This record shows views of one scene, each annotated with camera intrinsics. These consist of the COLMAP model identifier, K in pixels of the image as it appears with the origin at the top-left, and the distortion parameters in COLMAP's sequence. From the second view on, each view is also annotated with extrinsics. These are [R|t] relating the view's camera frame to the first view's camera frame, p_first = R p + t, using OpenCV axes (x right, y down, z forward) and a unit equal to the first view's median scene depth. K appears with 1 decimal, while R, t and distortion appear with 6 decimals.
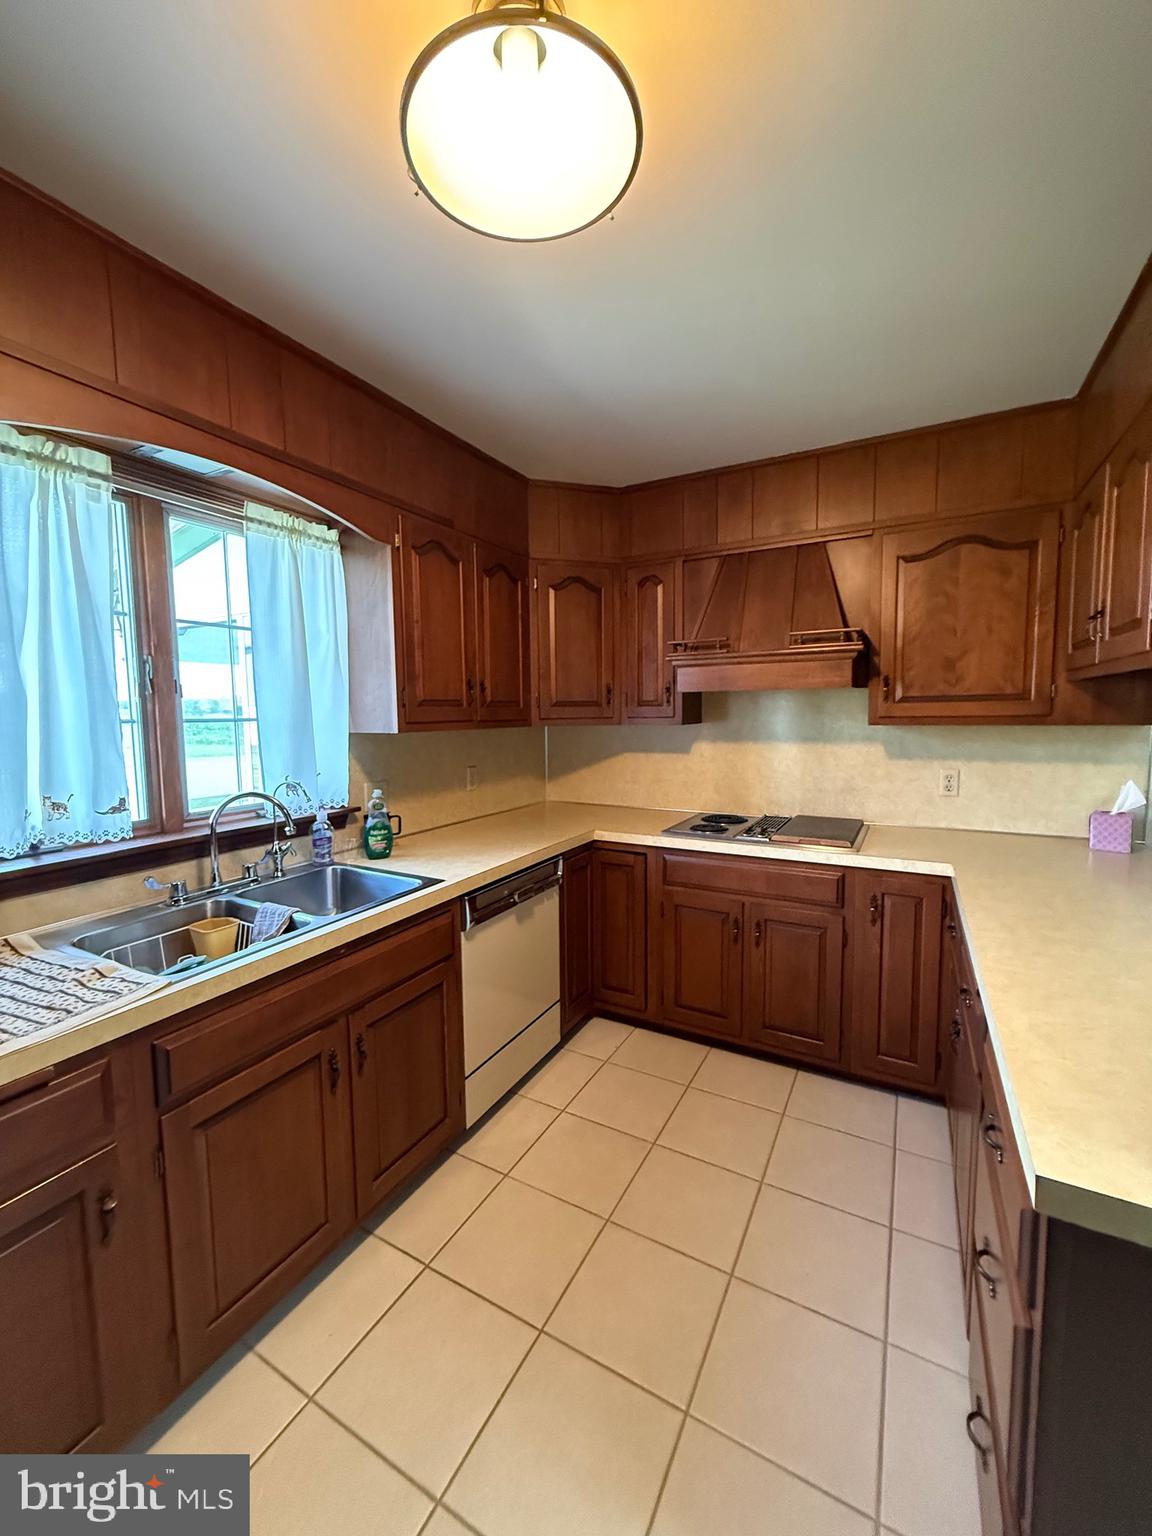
lens RADIAL K [[611.3, 0, 575.7], [0, 611.3, 762.4], [0, 0, 1]] dist [0.001450, 0.000063]
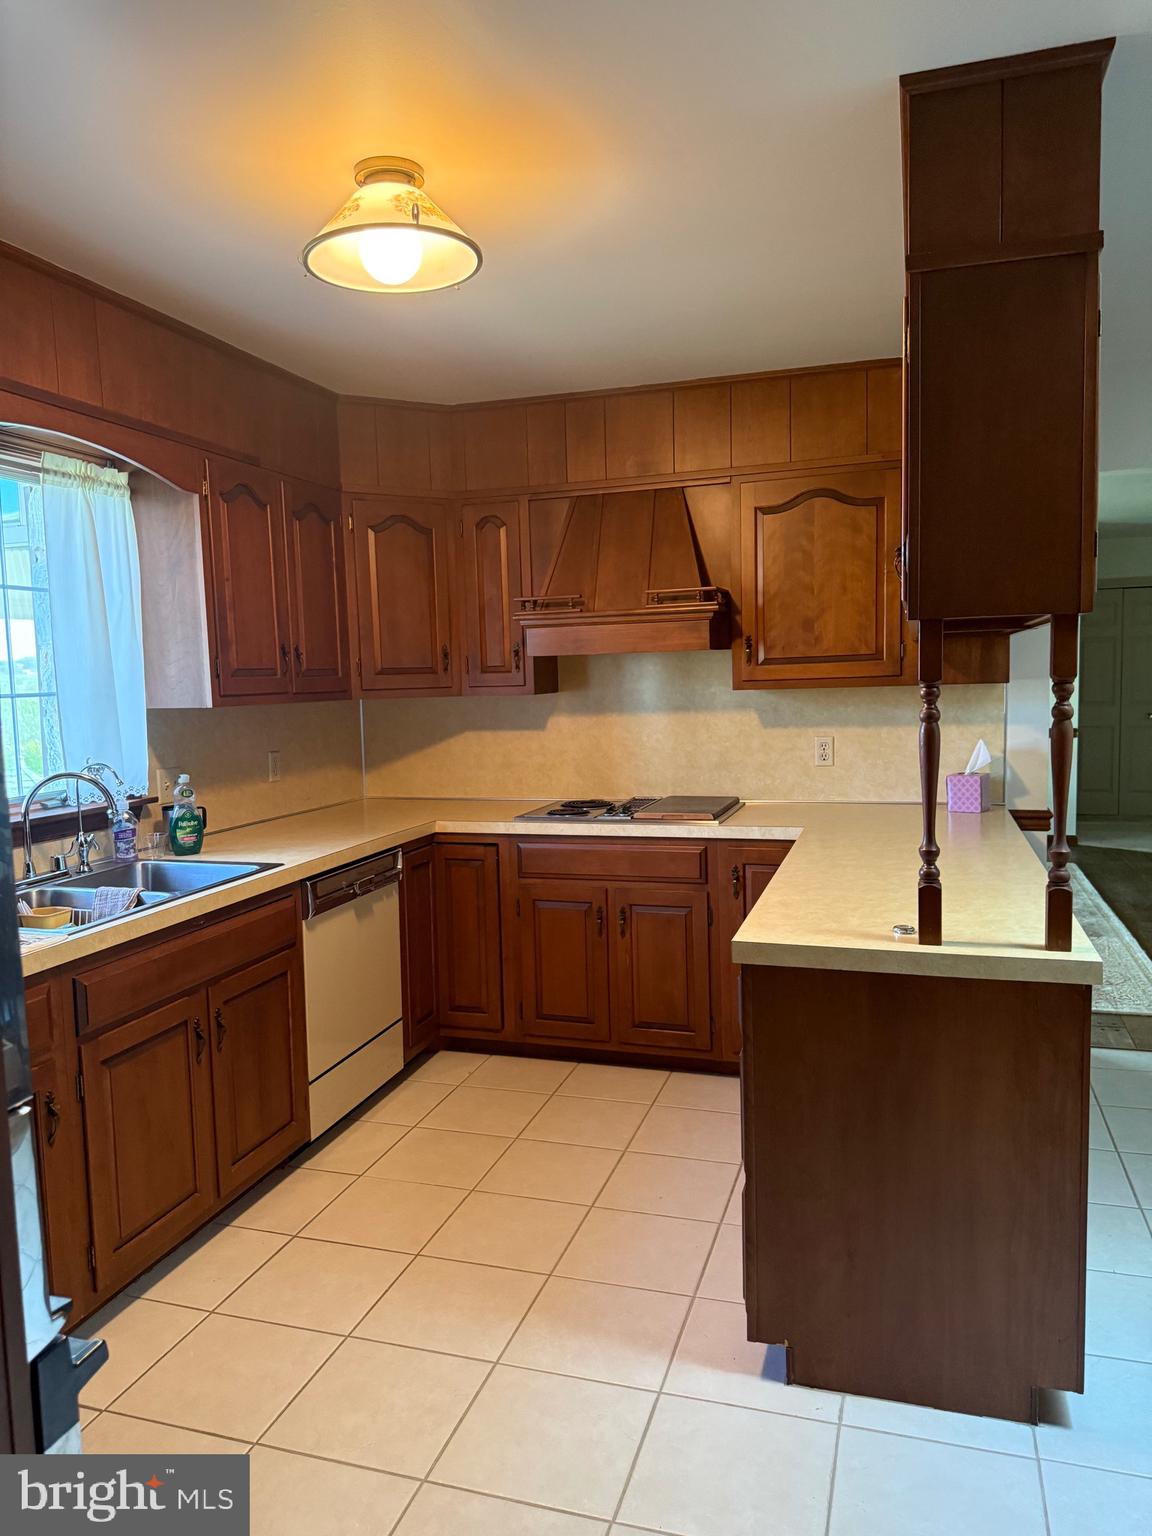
lens RADIAL K [[1083.4, 0, 576.0], [0, 1083.4, 768.0], [0, 0, 1]] dist [0.092096, -0.001112]
pose [[0.979971, -0.032609, 0.196452, -0.079545], [0.032691, 0.999462, 0.002822, 0.044750], [-0.196438, 0.003657, 0.980509, -0.564776]]
